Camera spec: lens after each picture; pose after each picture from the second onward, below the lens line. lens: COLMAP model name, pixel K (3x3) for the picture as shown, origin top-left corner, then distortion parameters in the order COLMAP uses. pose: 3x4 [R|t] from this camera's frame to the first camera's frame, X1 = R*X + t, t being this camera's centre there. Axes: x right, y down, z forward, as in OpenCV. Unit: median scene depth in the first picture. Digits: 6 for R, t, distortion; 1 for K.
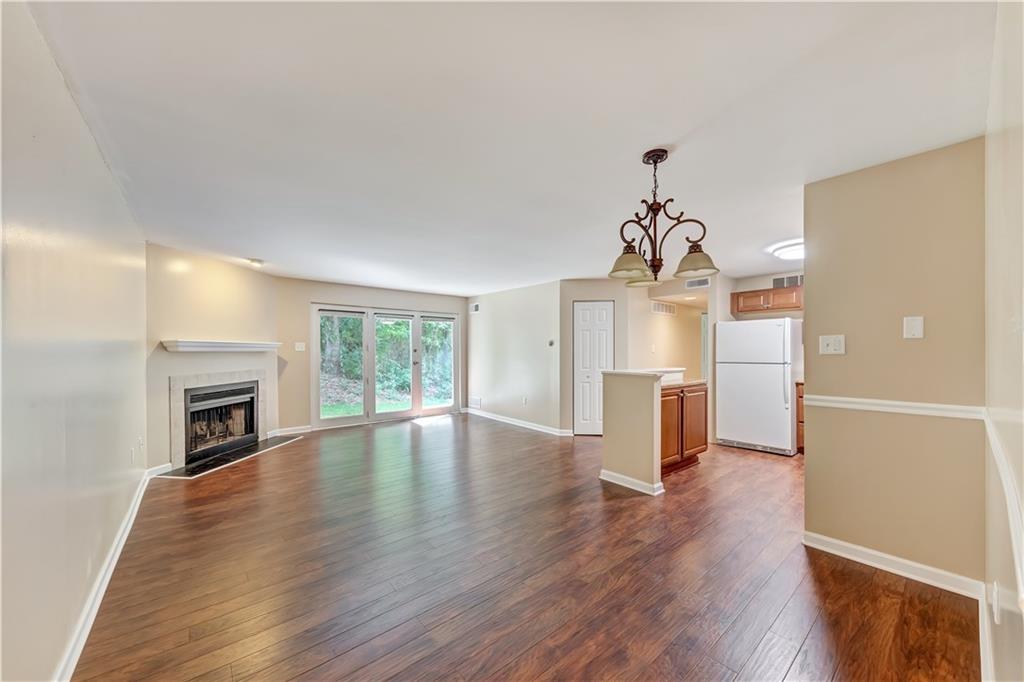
lens RADIAL K [[376.4, 0, 510.9], [0, 376.4, 344.0], [0, 0, 1]] dist [0.000854, 0.000167]
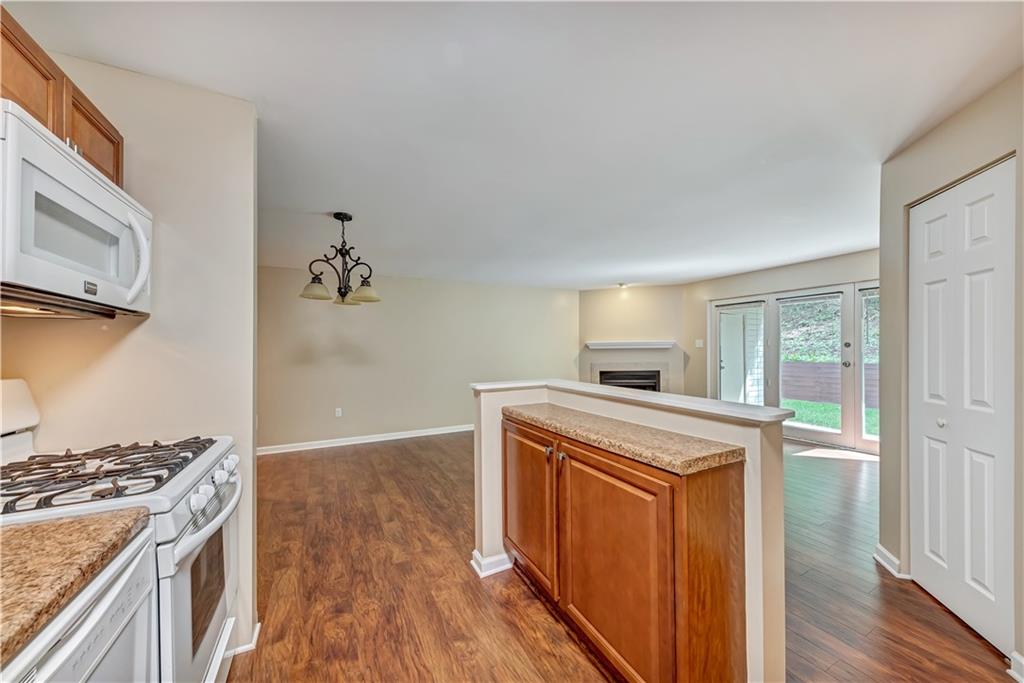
lens RADIAL K [[365.1, 0, 517.9], [0, 365.1, 357.2], [0, 0, 1]] dist [0.000623, -0.000051]
pose [[-0.198129, 0.021435, -0.979942, 0.646572], [0.032032, 0.999368, 0.015384, 0.015077], [0.979652, -0.028342, -0.198691, 0.784316]]
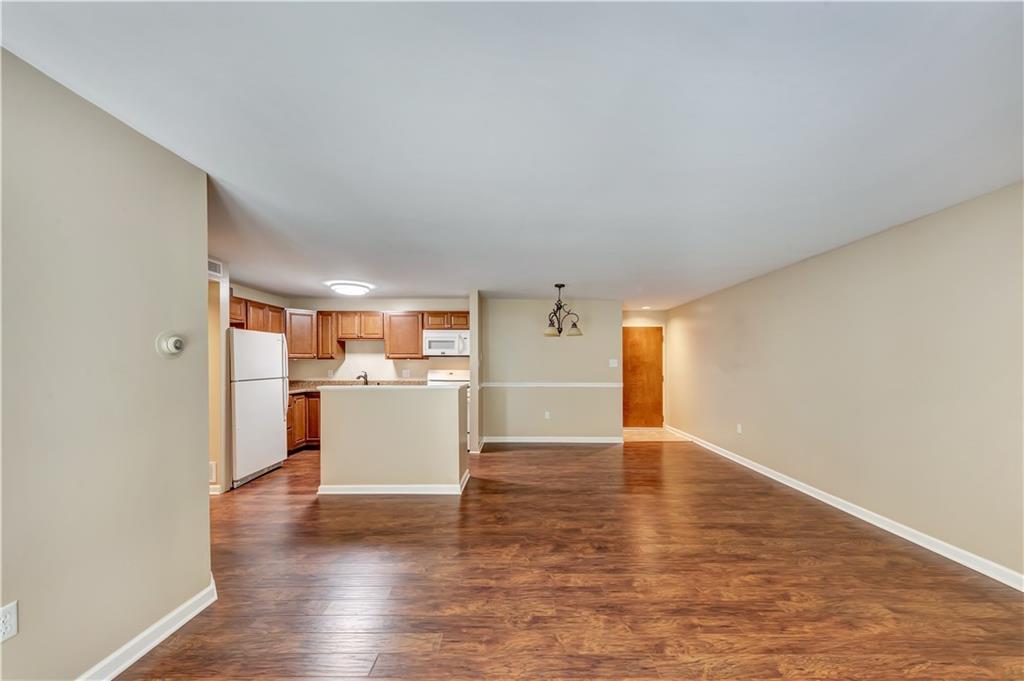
lens RADIAL K [[357.0, 0, 516.7], [0, 357.0, 365.3], [0, 0, 1]] dist [-0.000286, -0.000221]
pose [[-0.768363, -0.003396, 0.640005, -0.349555], [-0.012651, 0.999871, -0.009882, 0.016254], [-0.639889, -0.015690, -0.768307, 1.190894]]
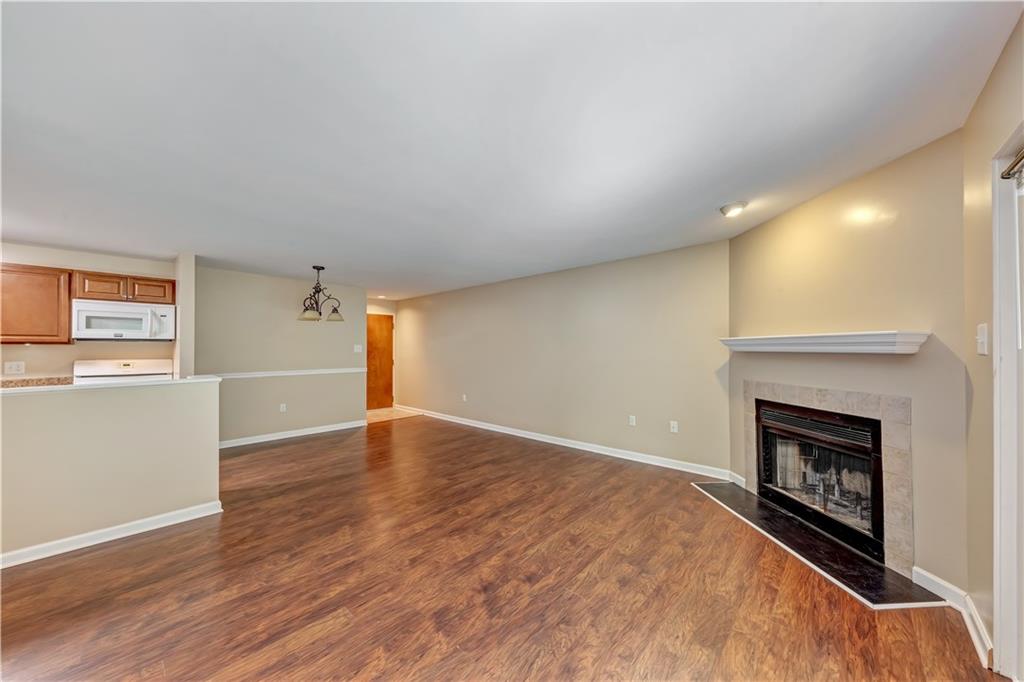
lens RADIAL K [[360.0, 0, 512.9], [0, 360.0, 344.5], [0, 0, 1]] dist [-0.001272, -0.000263]
pose [[-0.990950, 0.004562, -0.134155, -0.201695], [0.008457, 0.999559, -0.028474, 0.018733], [0.133966, -0.029351, -0.990551, 1.353378]]
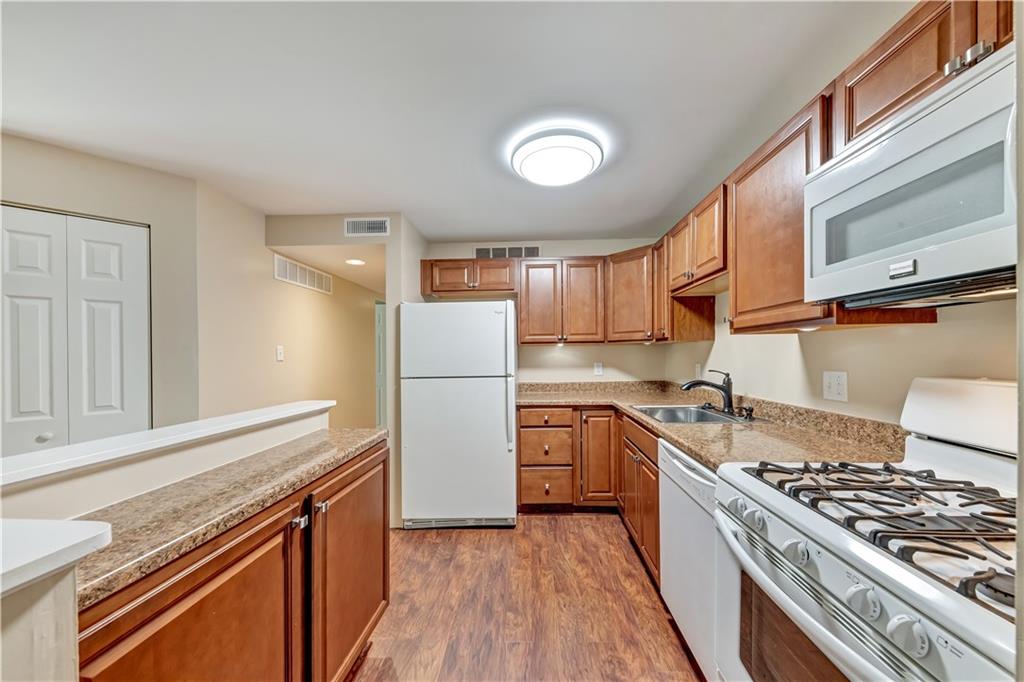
lens RADIAL K [[365.1, 0, 517.9], [0, 365.1, 356.7], [0, 0, 1]] dist [0.000623, -0.000051]
pose [[0.666546, -0.011294, 0.745378, 0.269755], [-0.004676, 0.999802, 0.019331, 0.007734], [-0.745449, -0.016371, 0.666362, 0.530642]]
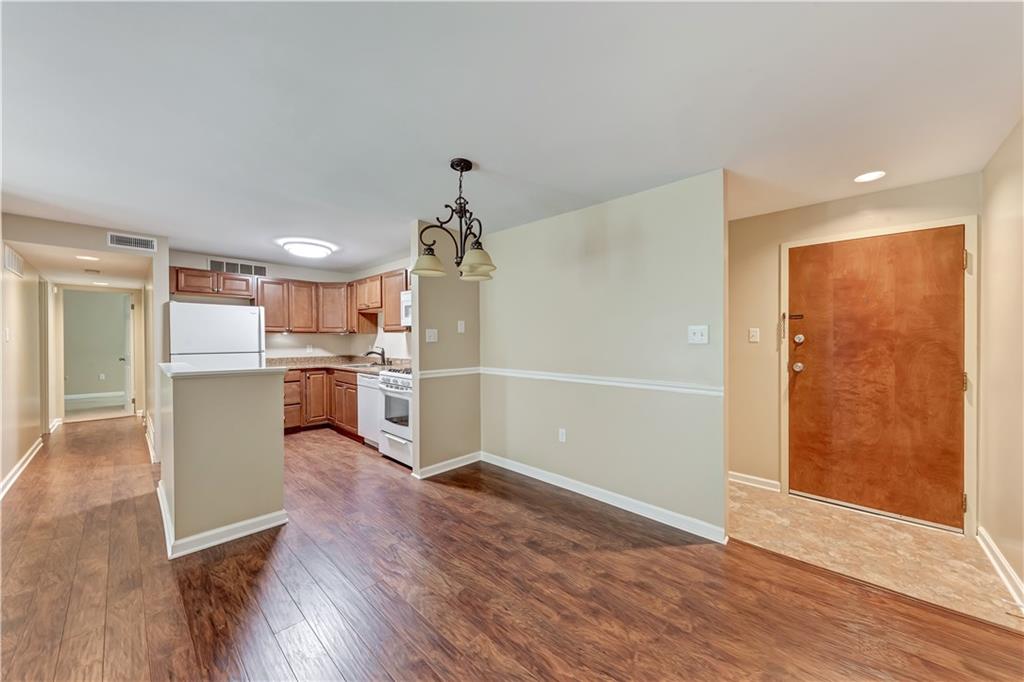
lens RADIAL K [[359.0, 0, 515.8], [0, 359.0, 346.6], [0, 0, 1]] dist [0.000863, -0.000139]
pose [[-0.135143, -0.016657, 0.990686, -0.275634], [-0.021052, 0.999681, 0.013937, 0.008097], [-0.990602, -0.018972, -0.135451, 0.404195]]
